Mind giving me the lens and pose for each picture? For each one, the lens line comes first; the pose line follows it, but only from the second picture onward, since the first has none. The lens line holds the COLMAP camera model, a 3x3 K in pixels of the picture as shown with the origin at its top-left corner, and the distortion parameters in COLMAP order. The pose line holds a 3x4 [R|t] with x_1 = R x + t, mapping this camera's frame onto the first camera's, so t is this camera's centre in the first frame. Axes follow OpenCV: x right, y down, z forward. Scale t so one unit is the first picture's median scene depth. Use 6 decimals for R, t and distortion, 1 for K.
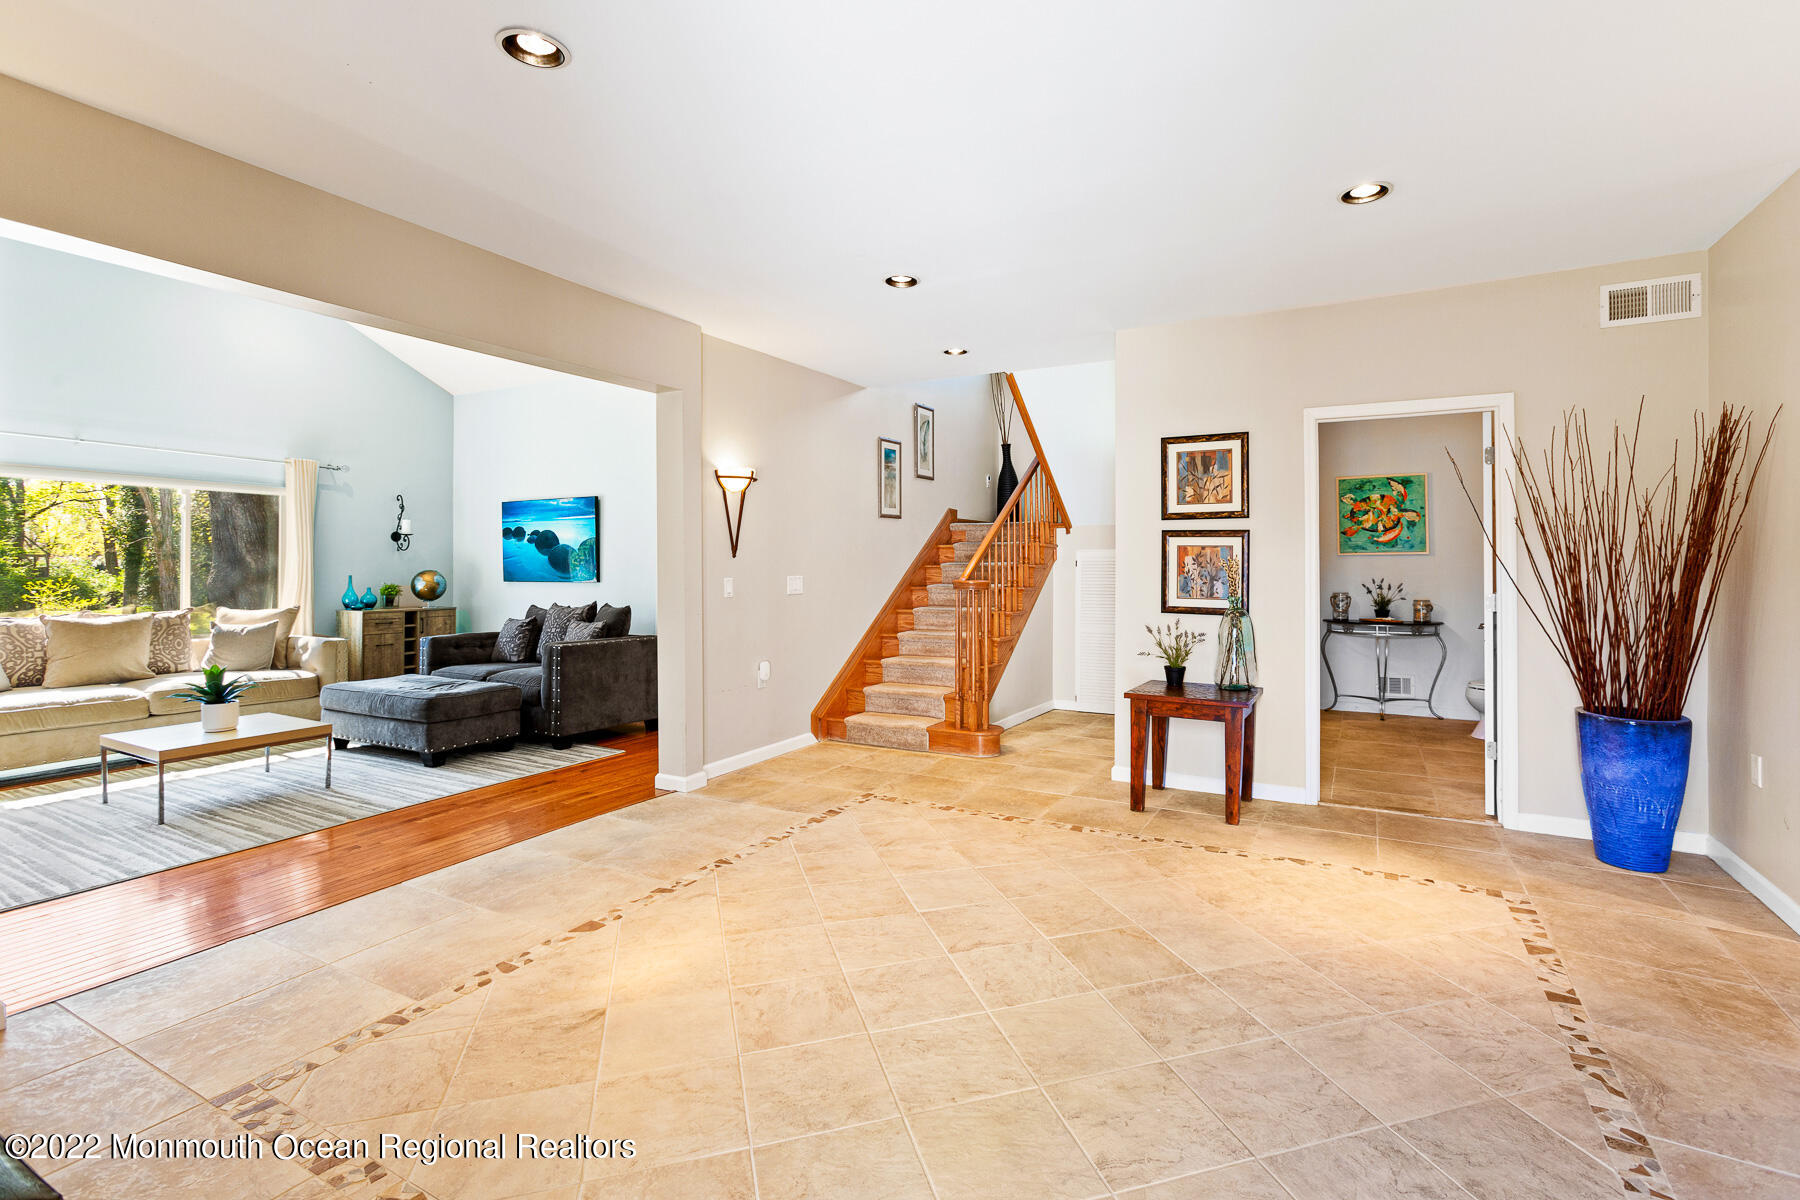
lens RADIAL K [[811.6, 0, 895.8], [0, 811.6, 575.1], [0, 0, 1]] dist [0.000726, 0.010510]
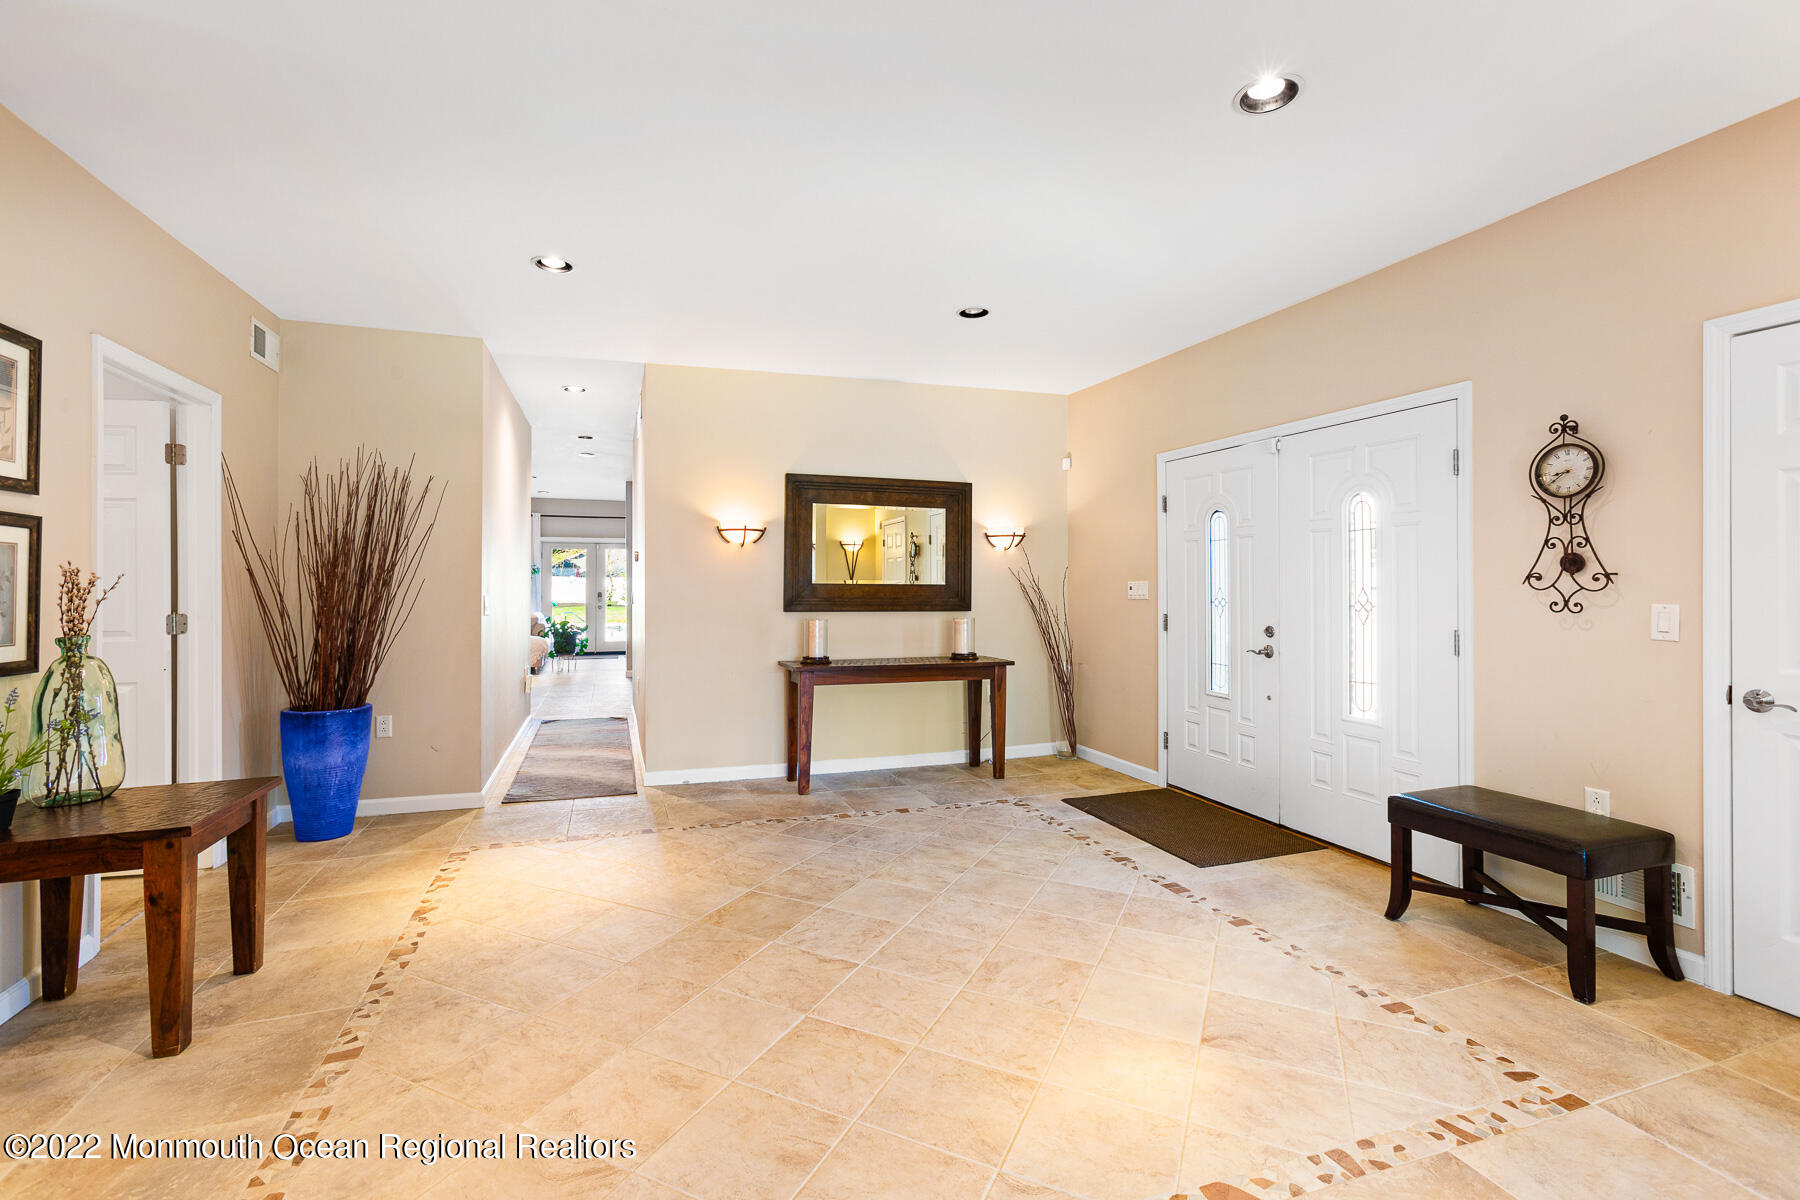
lens RADIAL K [[811.6, 0, 895.8], [0, 811.6, 575.1], [0, 0, 1]] dist [0.000726, 0.010510]
pose [[-0.758060, 0.007582, 0.652140, -0.641354], [0.006901, 0.999970, -0.003604, -0.015927], [-0.652148, 0.001768, -0.758090, 1.762261]]
